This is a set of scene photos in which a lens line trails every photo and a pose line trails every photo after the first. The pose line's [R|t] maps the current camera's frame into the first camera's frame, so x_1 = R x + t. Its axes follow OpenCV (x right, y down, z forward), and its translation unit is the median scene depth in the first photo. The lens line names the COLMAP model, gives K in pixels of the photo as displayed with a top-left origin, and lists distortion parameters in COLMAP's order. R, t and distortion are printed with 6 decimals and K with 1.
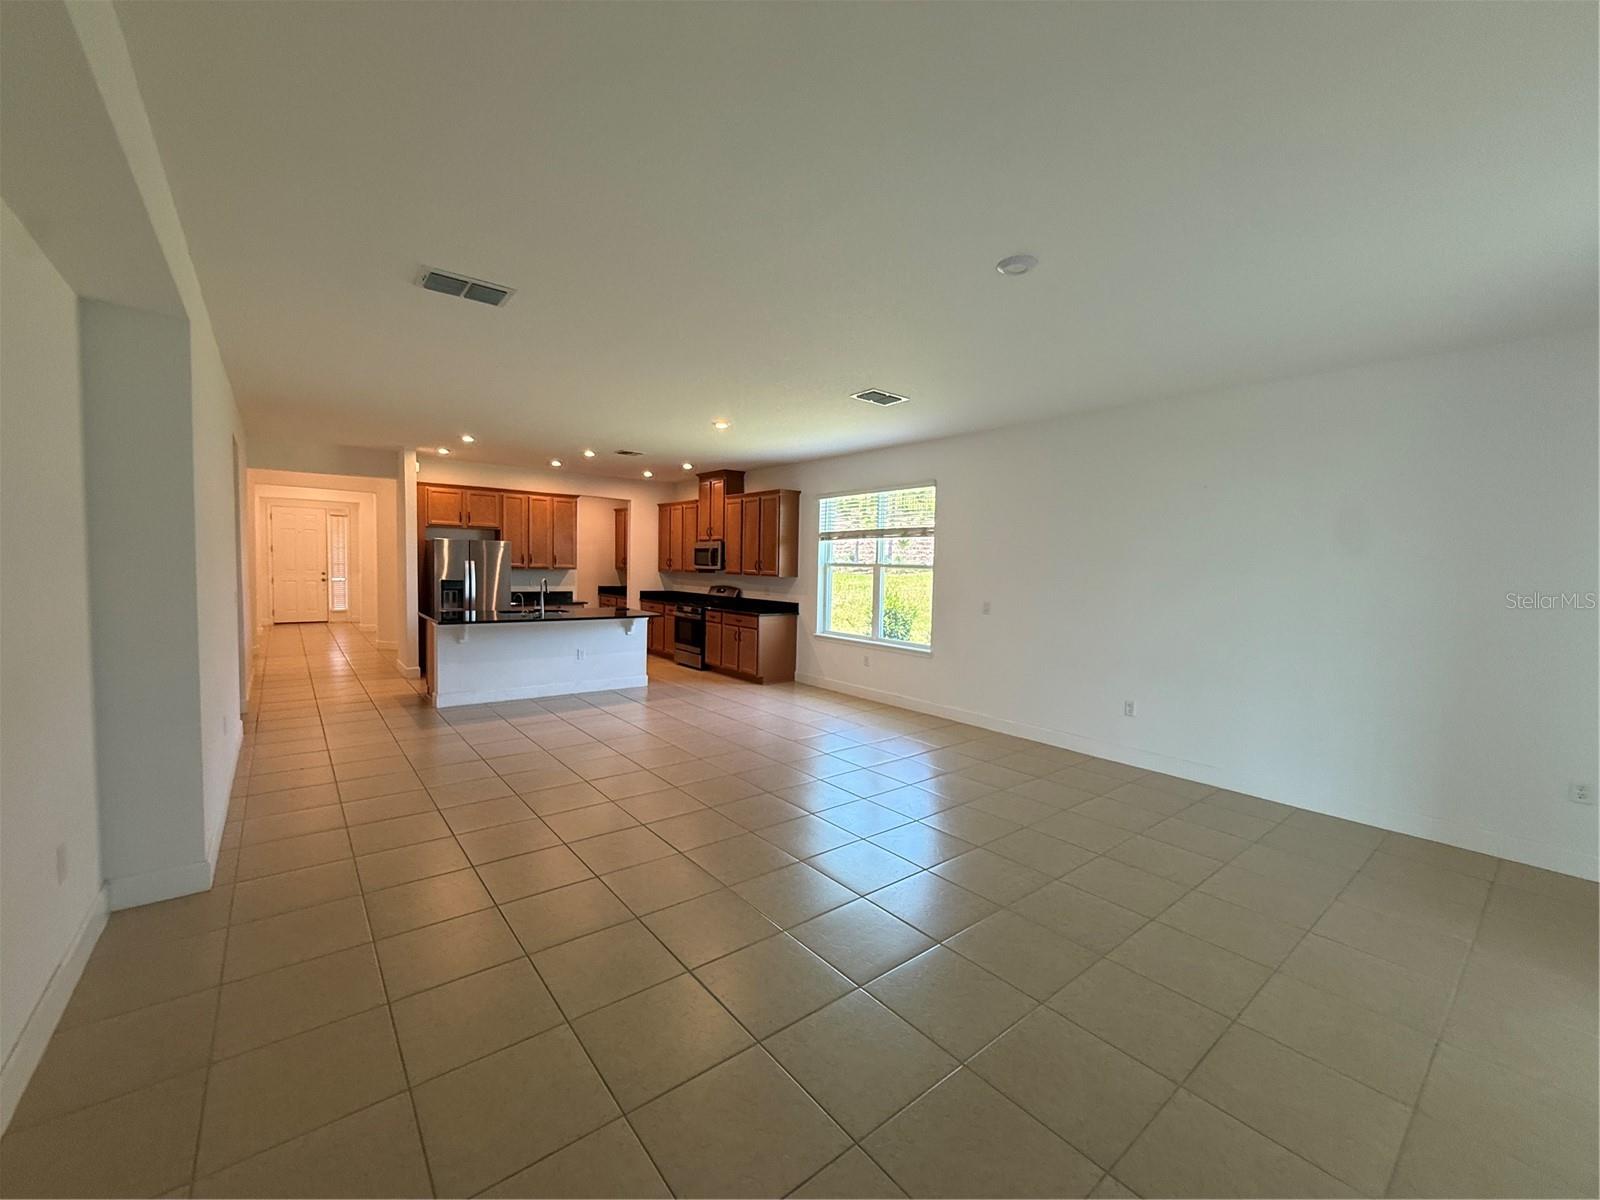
lens RADIAL K [[646.6, 0, 804.0], [0, 646.6, 604.5], [0, 0, 1]] dist [0.000742, 0.000265]
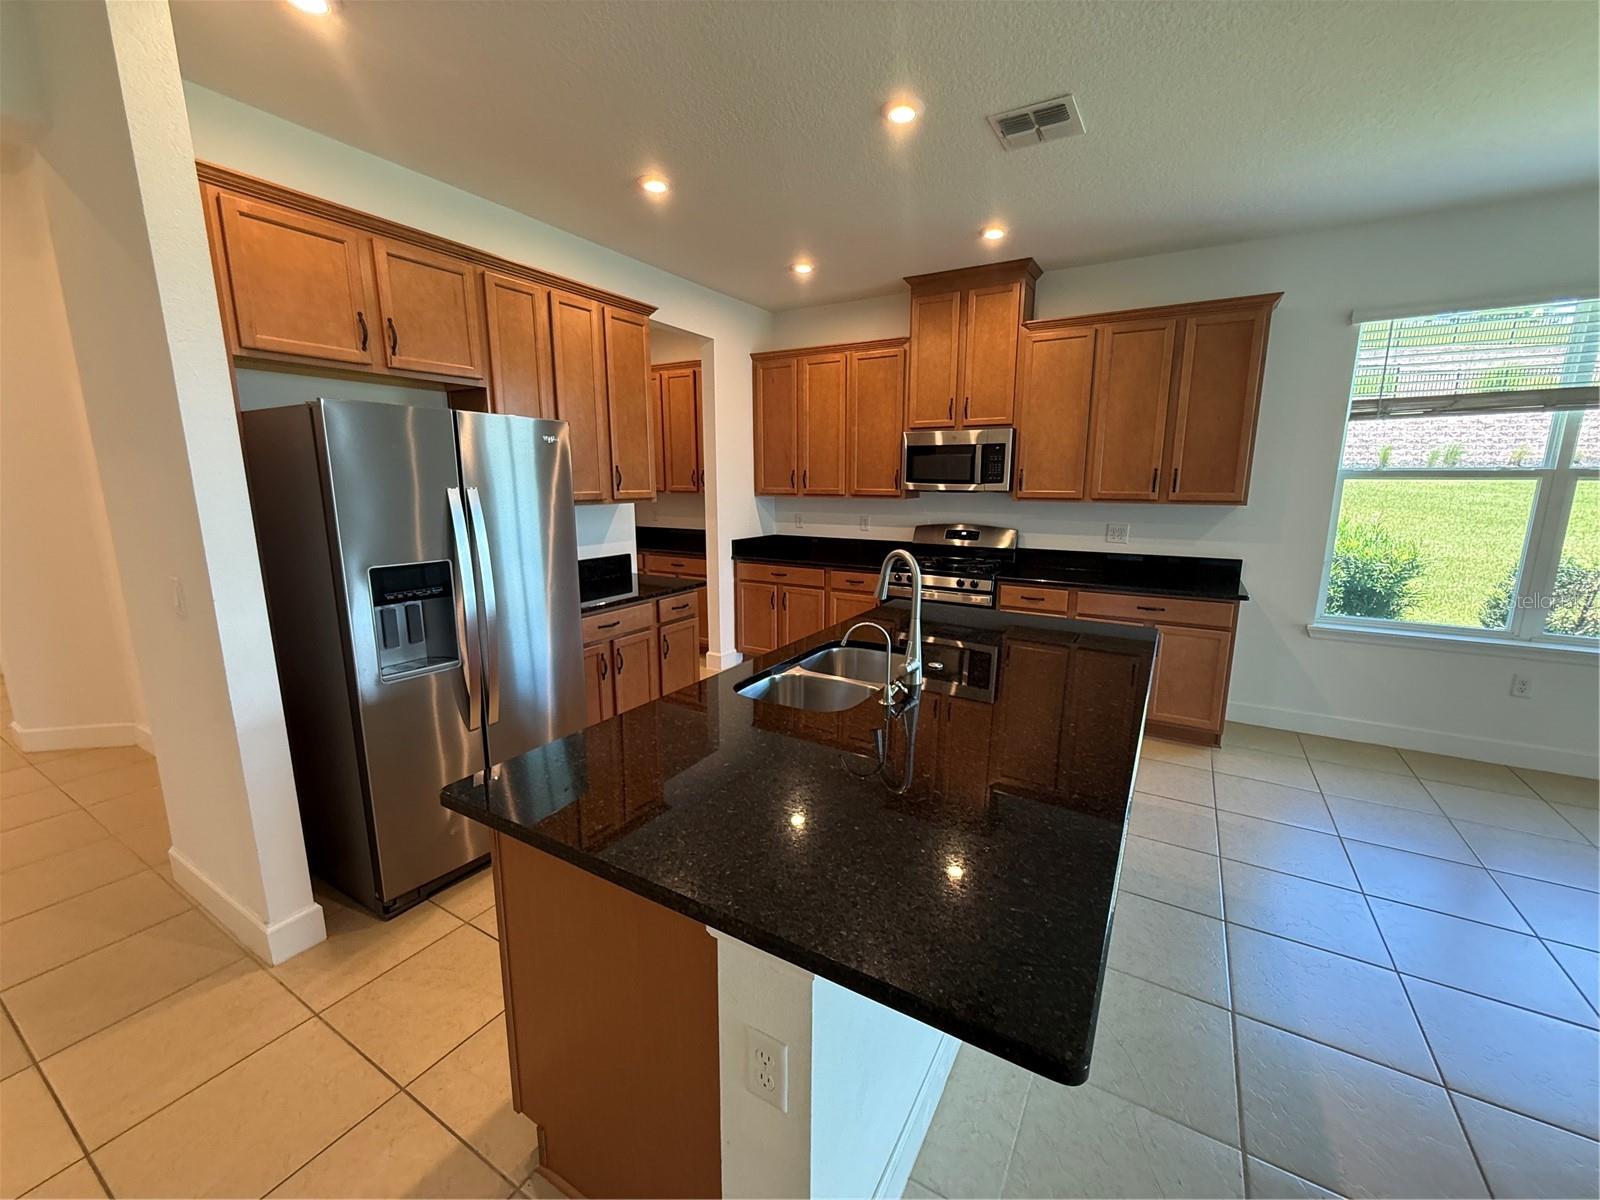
lens RADIAL K [[646.6, 0, 799.0], [0, 646.6, 599.2], [0, 0, 1]] dist [0.000742, 0.000265]
pose [[0.938605, -0.085166, 0.334316, -0.432465], [0.042261, 0.990136, 0.133586, -0.046378], [-0.342395, -0.111256, 0.932946, 0.621670]]
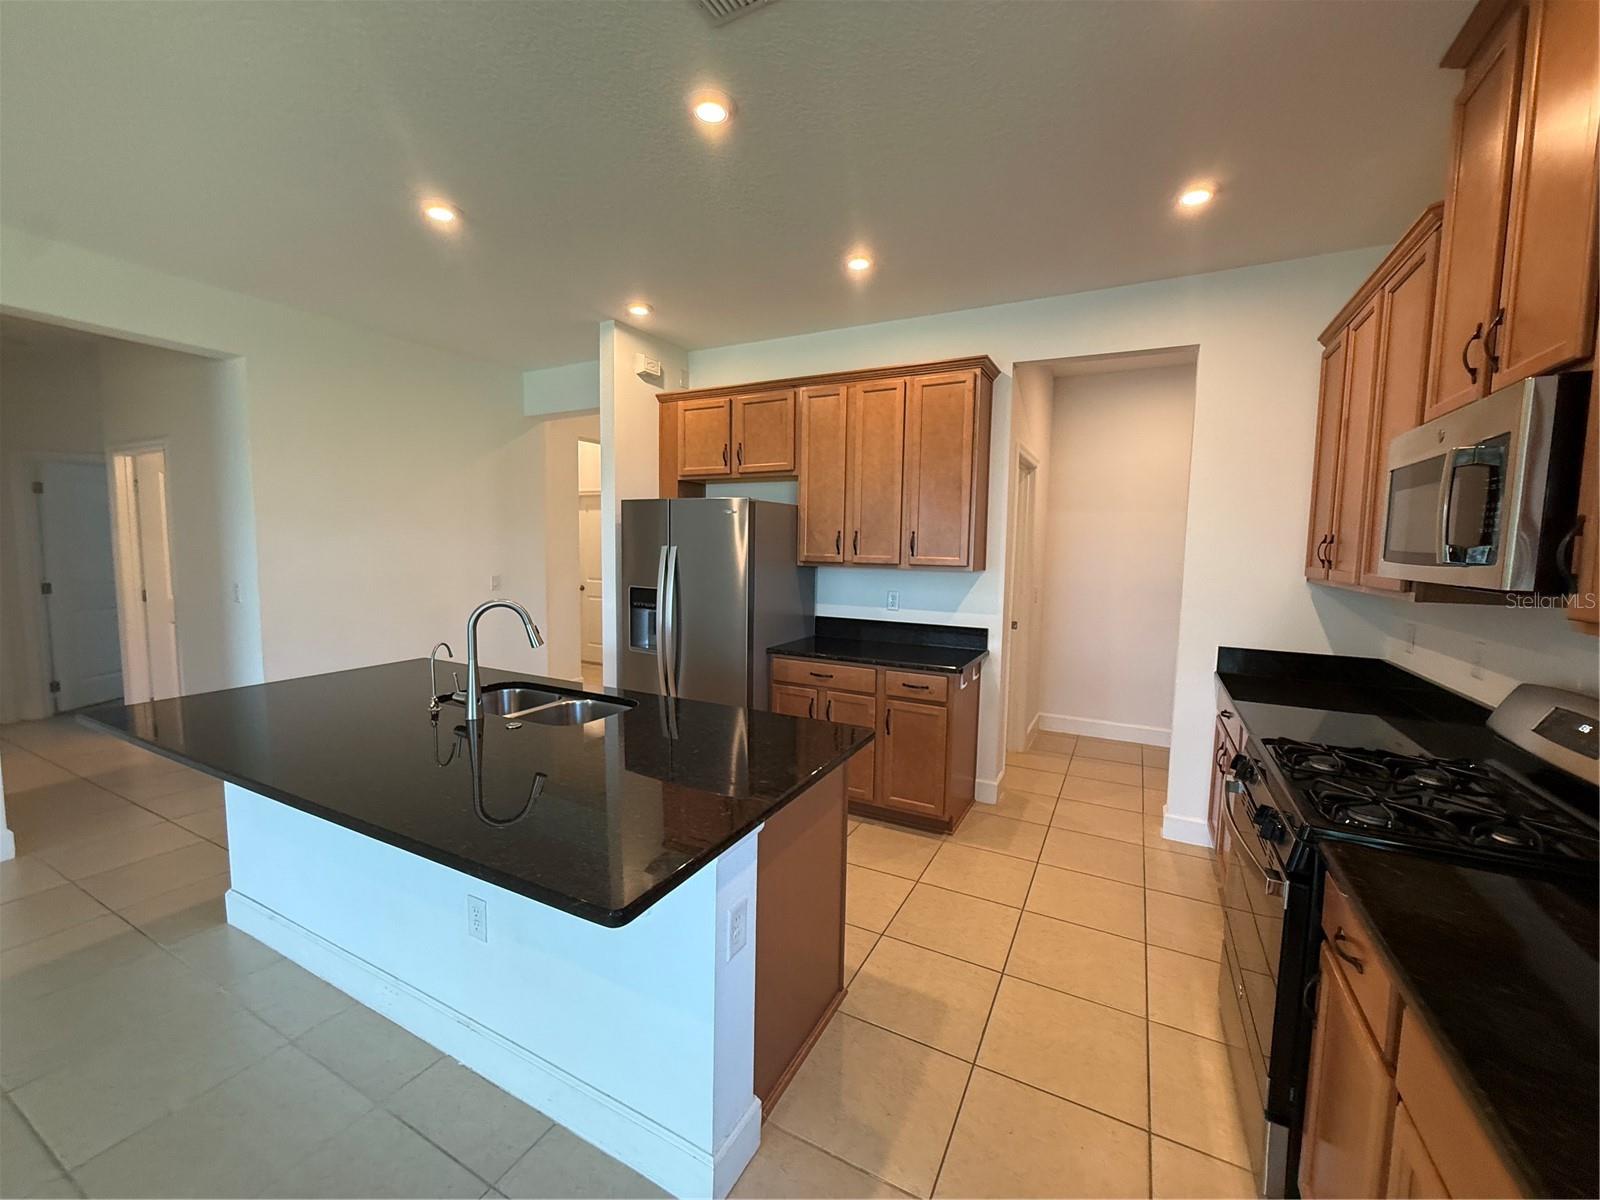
lens RADIAL K [[646.6, 0, 803.5], [0, 646.6, 599.9], [0, 0, 1]] dist [0.000742, 0.000265]
pose [[0.403383, 0.060397, -0.913036, -0.068965], [-0.062327, 0.997315, 0.038436, -0.049421], [0.912906, 0.041403, 0.406065, 0.820269]]
